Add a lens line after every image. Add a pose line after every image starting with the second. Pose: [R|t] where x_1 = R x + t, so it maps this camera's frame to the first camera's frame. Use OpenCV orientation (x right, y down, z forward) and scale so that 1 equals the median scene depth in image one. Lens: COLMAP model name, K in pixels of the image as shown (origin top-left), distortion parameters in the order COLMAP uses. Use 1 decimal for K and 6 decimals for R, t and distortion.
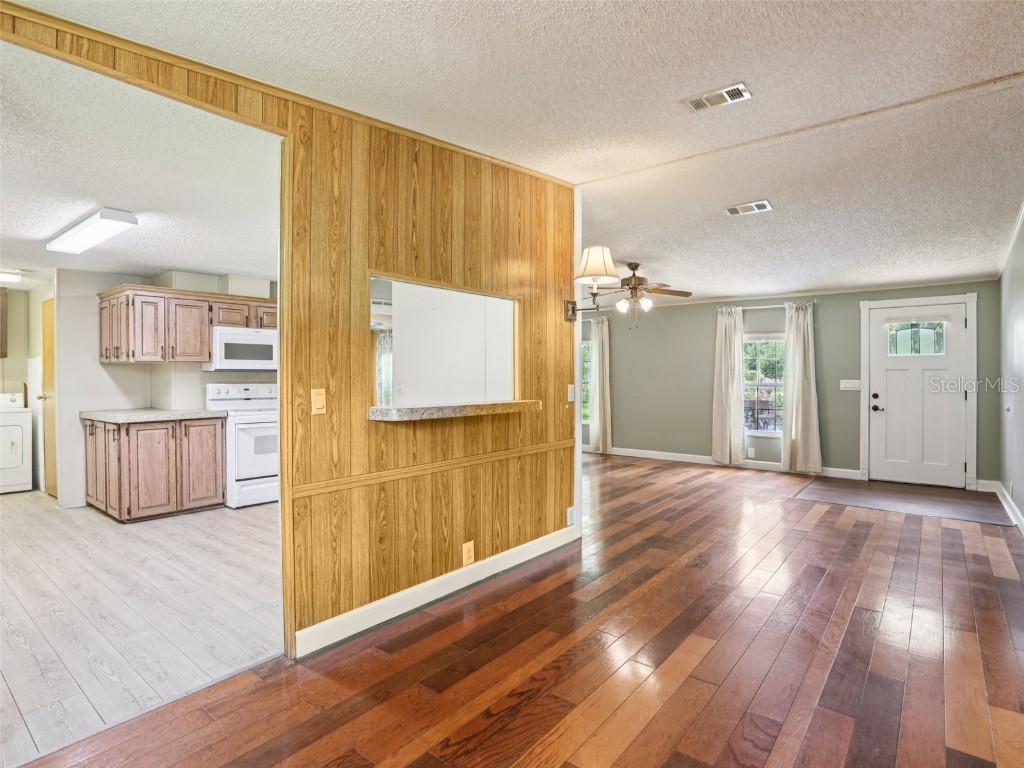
lens RADIAL K [[539.0, 0, 535.1], [0, 539.0, 379.5], [0, 0, 1]] dist [-0.052463, 0.019423]
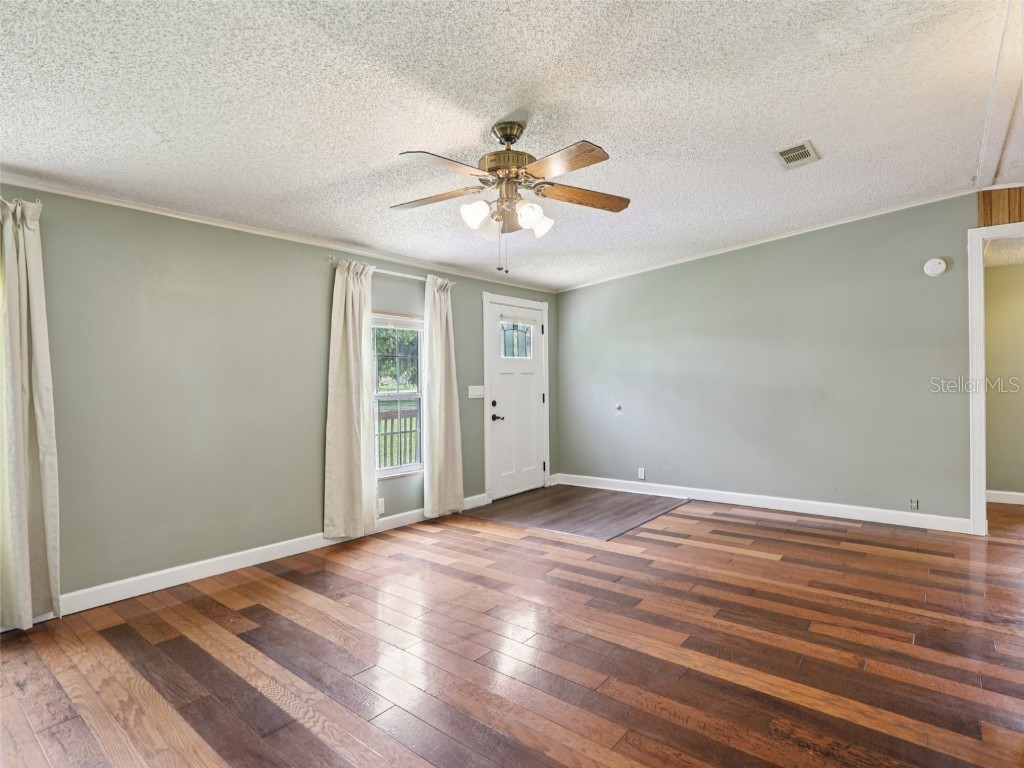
lens RADIAL K [[539.0, 0, 540.5], [0, 539.0, 365.9], [0, 0, 1]] dist [-0.052463, 0.019423]
pose [[-0.000761, 0.024487, 0.999700, -0.325744], [0.016197, 0.999569, -0.024471, -0.010219], [-0.999869, 0.016173, -0.001157, 1.245418]]
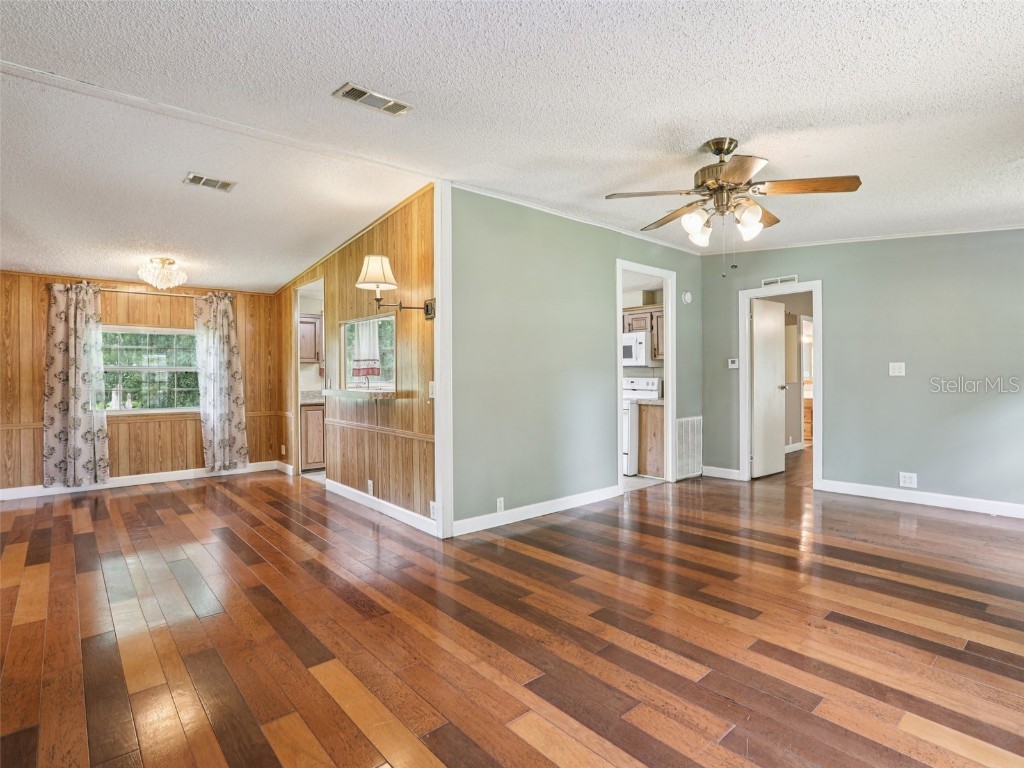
lens RADIAL K [[539.0, 0, 528.6], [0, 539.0, 379.8], [0, 0, 1]] dist [-0.052463, 0.019423]
pose [[-0.190541, 0.015702, -0.981554, 0.879171], [0.000518, 0.999874, 0.015895, -0.008190], [0.981679, 0.002520, -0.190525, 1.172715]]
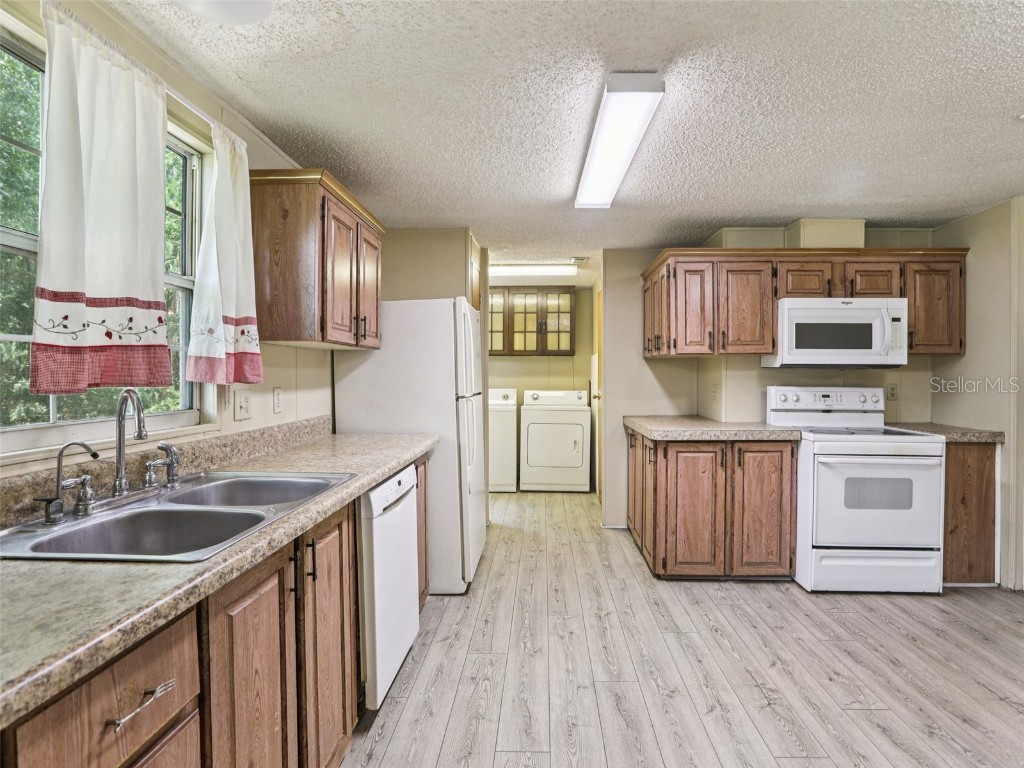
lens RADIAL K [[539.0, 0, 526.6], [0, 539.0, 377.0], [0, 0, 1]] dist [-0.052463, 0.019423]
pose [[0.581773, 0.008710, -0.813305, -0.275947], [-0.009535, 0.999947, 0.003888, -0.004040], [0.813296, 0.005494, 0.581825, 0.397547]]
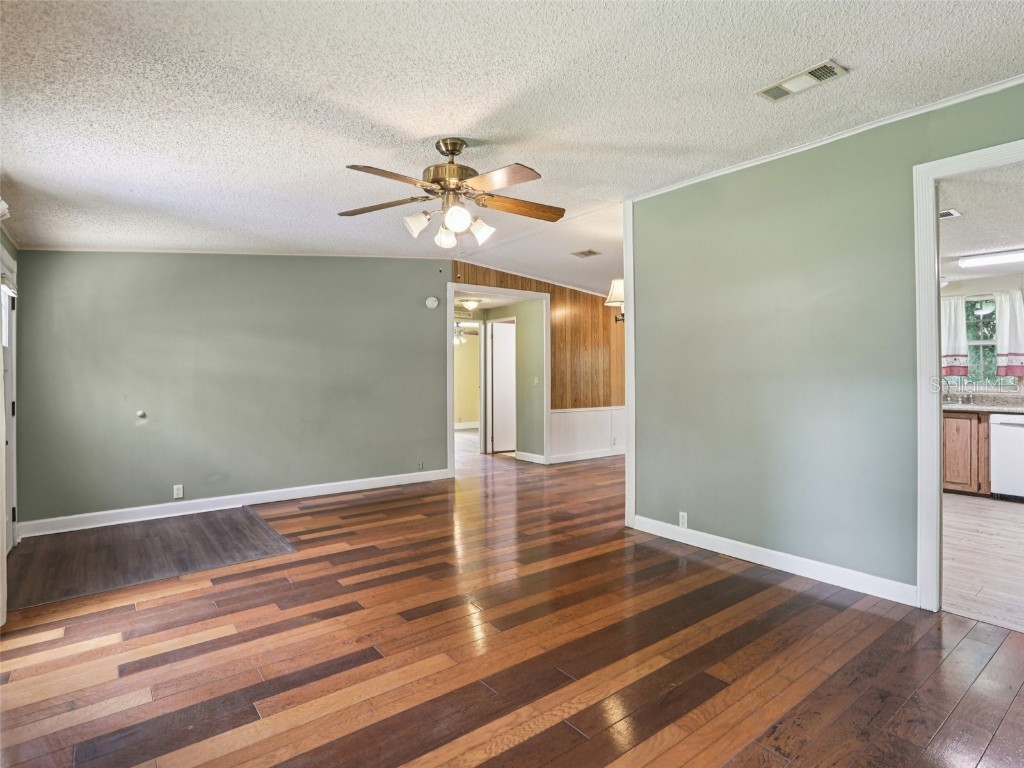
lens RADIAL K [[539.0, 0, 524.5], [0, 539.0, 363.2], [0, 0, 1]] dist [-0.052463, 0.019423]
pose [[-0.967951, 0.011569, 0.250873, 0.008483], [0.008627, 0.999881, -0.012823, -0.018089], [-0.250991, -0.010247, -0.967935, 1.836764]]
